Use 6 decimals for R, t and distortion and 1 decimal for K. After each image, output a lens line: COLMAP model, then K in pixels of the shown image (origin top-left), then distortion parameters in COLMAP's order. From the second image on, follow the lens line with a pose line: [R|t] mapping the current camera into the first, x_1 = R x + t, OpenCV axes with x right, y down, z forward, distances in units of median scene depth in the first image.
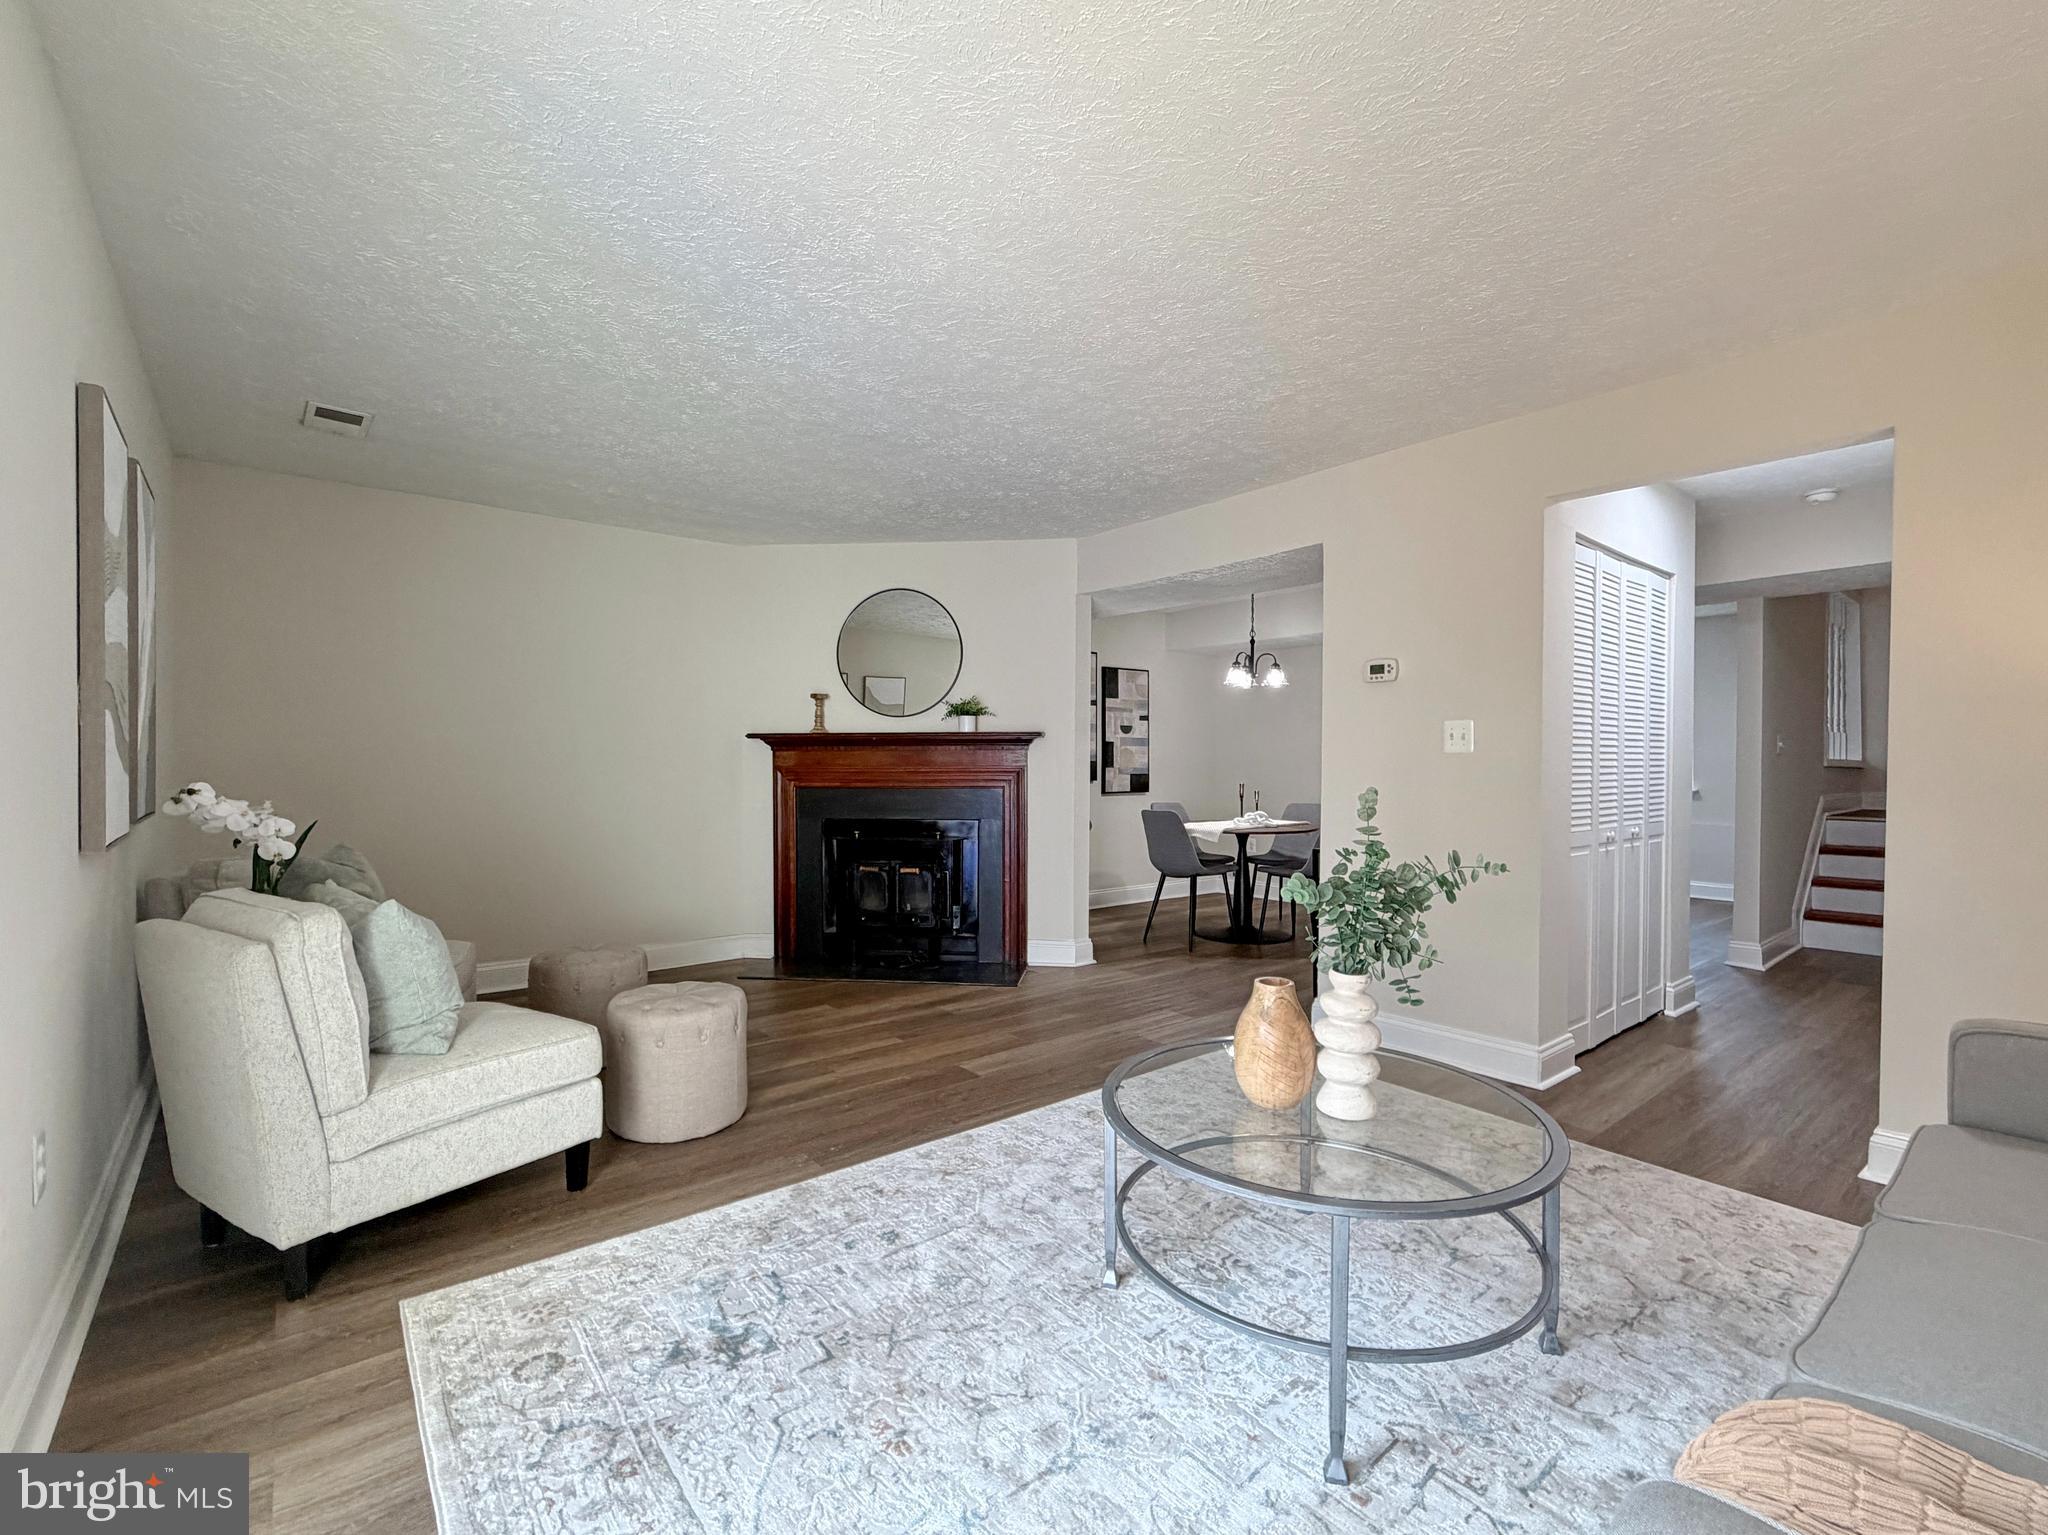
lens RADIAL K [[890.4, 0, 1026.3], [0, 890.4, 778.5], [0, 0, 1]] dist [-0.001693, 0.000361]
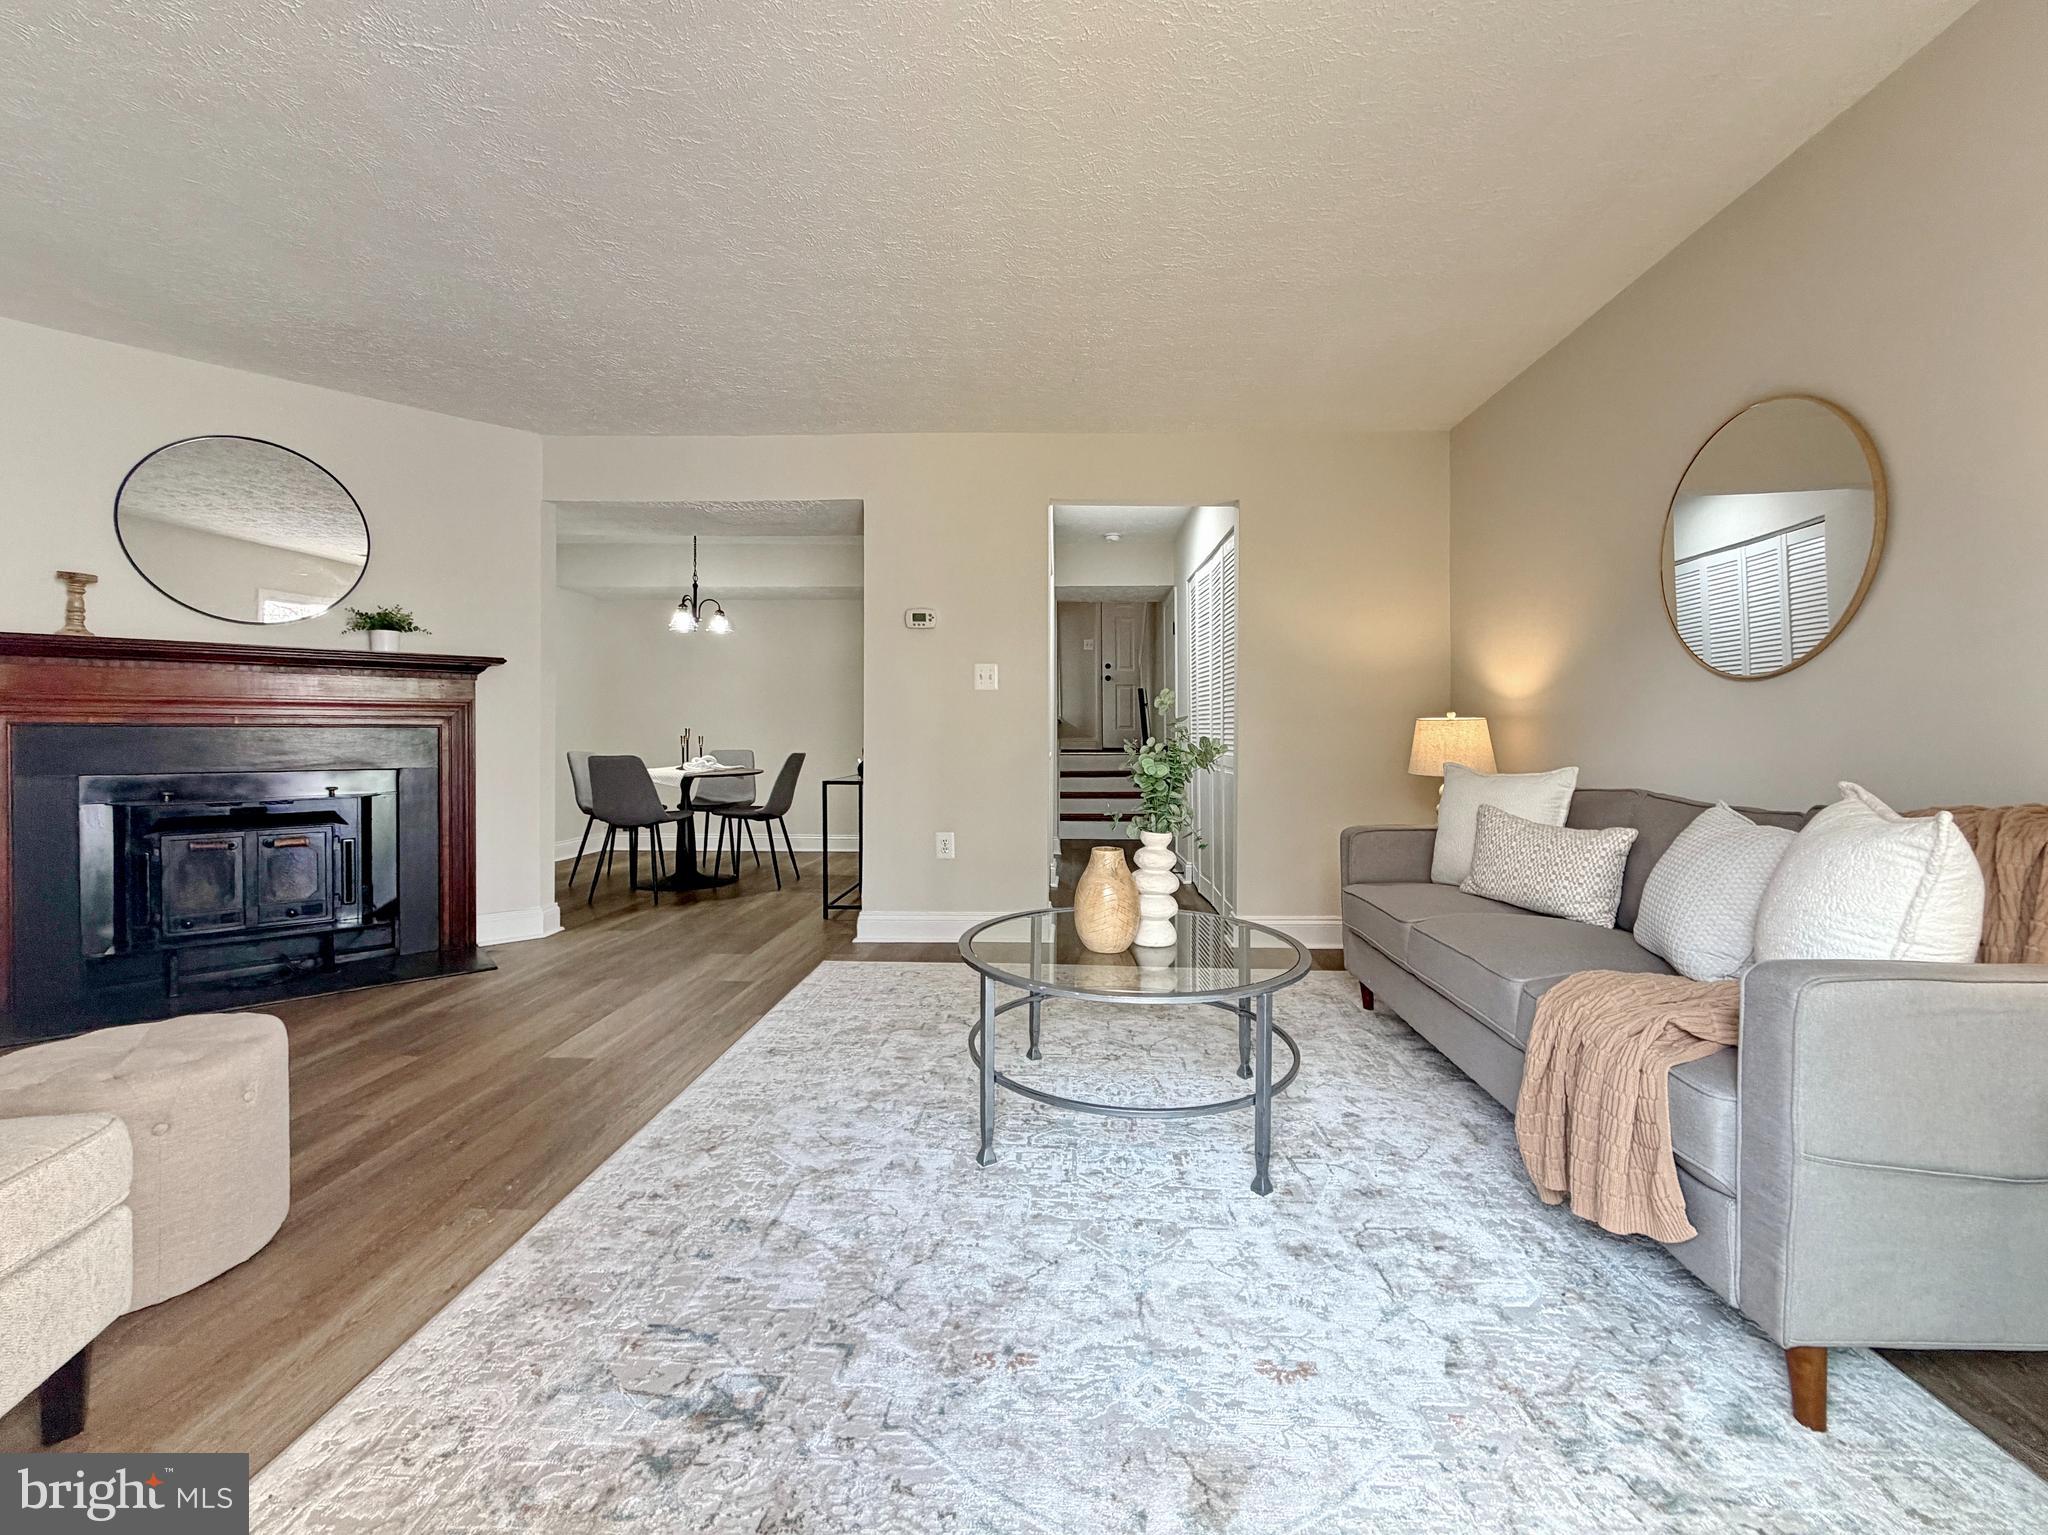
lens RADIAL K [[828.2, 0, 1047.3], [0, 828.2, 738.1], [0, 0, 1]] dist [-0.000056, 0.000342]
pose [[0.663312, -0.004811, 0.748327, -0.269949], [0.010824, 0.999936, -0.003166, 0.035745], [-0.748264, 0.010200, 0.663322, 0.138966]]
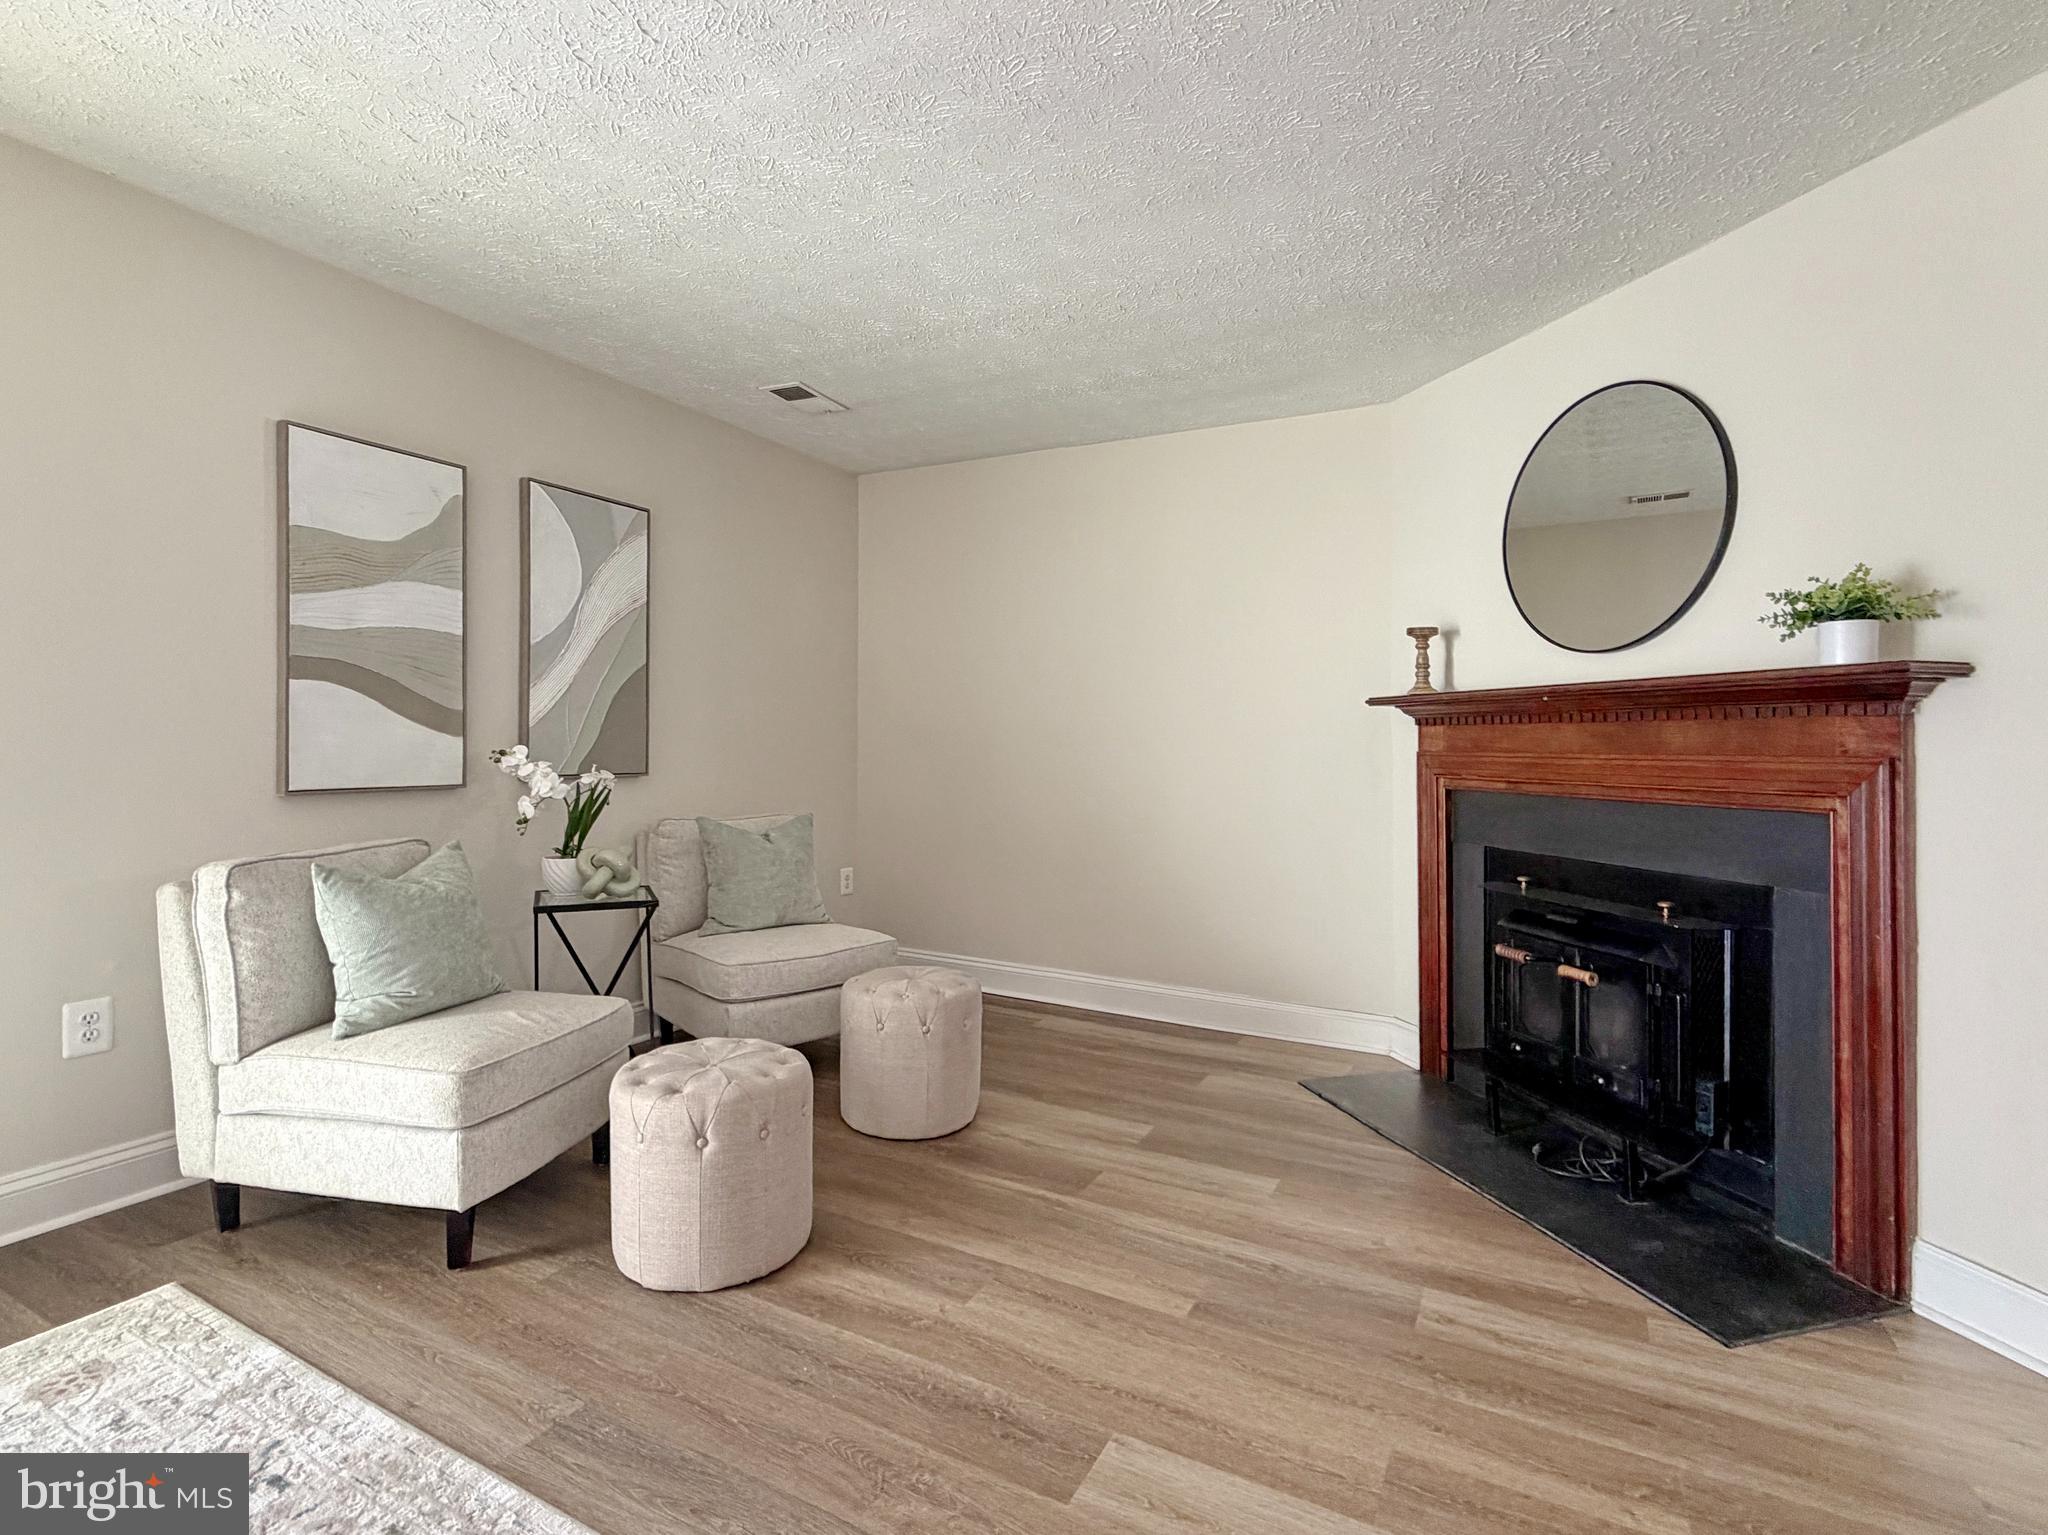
lens RADIAL K [[959.6, 0, 1035.6], [0, 959.6, 747.5], [0, 0, 1]] dist [-0.000540, -0.000935]
pose [[0.384901, 0.004185, -0.922949, 0.272052], [-0.027315, 0.999603, -0.006859, -0.007248], [0.922554, 0.027850, 0.384862, 0.629732]]
